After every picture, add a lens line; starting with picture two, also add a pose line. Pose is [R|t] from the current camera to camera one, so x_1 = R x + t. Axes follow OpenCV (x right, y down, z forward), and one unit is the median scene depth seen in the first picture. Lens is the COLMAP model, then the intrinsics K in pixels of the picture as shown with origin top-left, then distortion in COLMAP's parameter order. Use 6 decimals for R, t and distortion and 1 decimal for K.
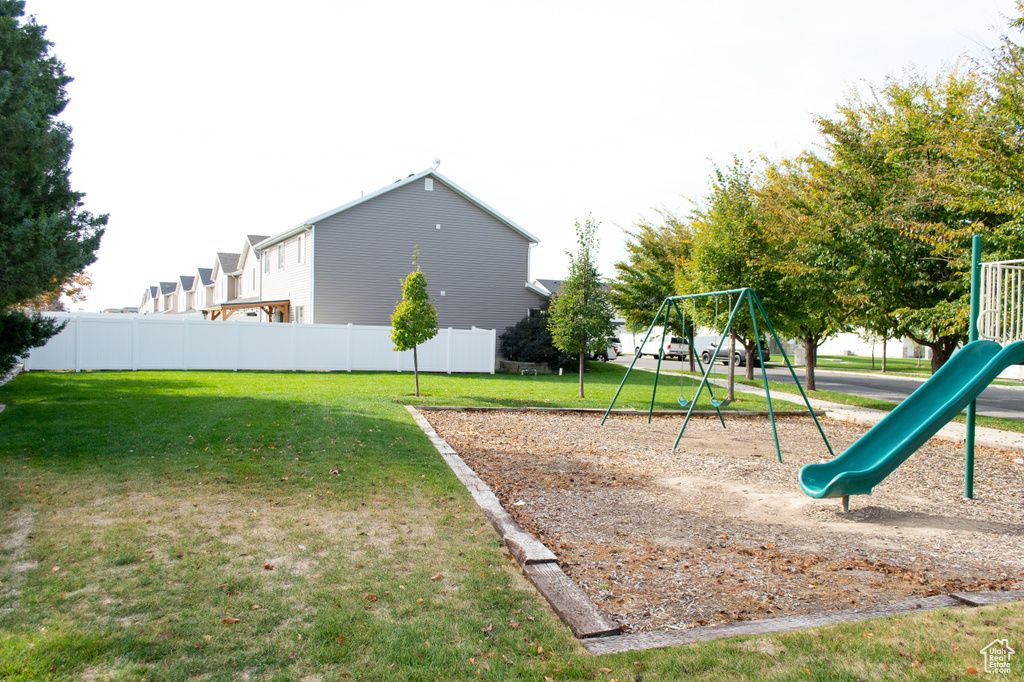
lens RADIAL K [[837.8, 0, 517.4], [0, 837.8, 353.1], [0, 0, 1]] dist [-0.004905, 0.002747]
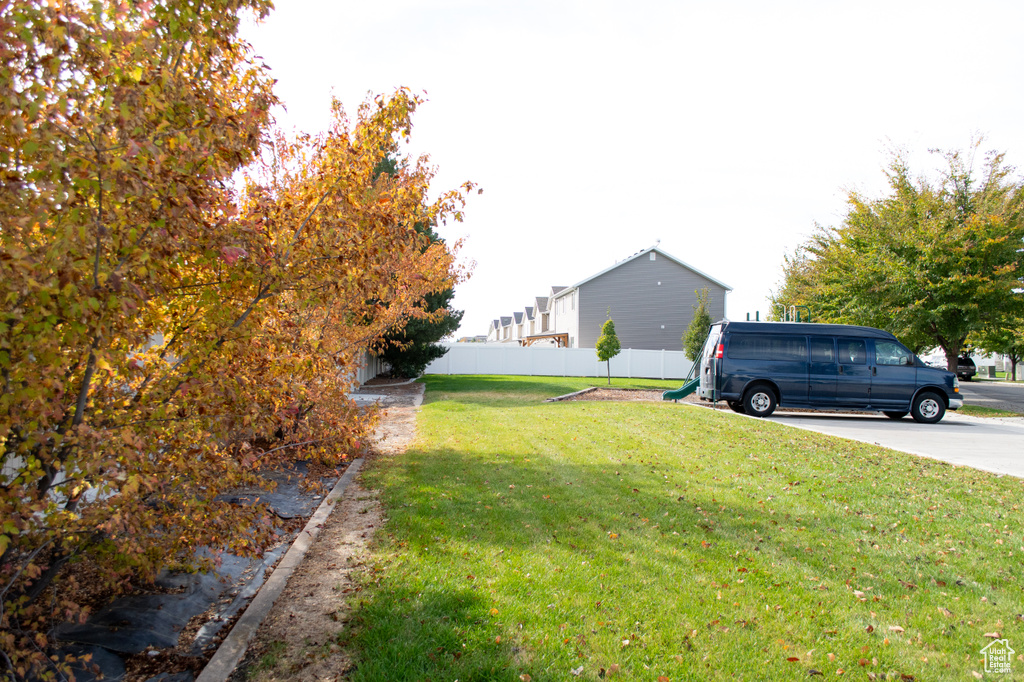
lens RADIAL K [[837.8, 0, 517.4], [0, 837.8, 353.1], [0, 0, 1]] dist [-0.004905, 0.002747]
pose [[0.925174, -0.007993, -0.379460, 0.230410], [-0.003145, 0.999582, -0.028725, 0.018968], [0.379531, 0.027769, 0.924762, -0.474374]]
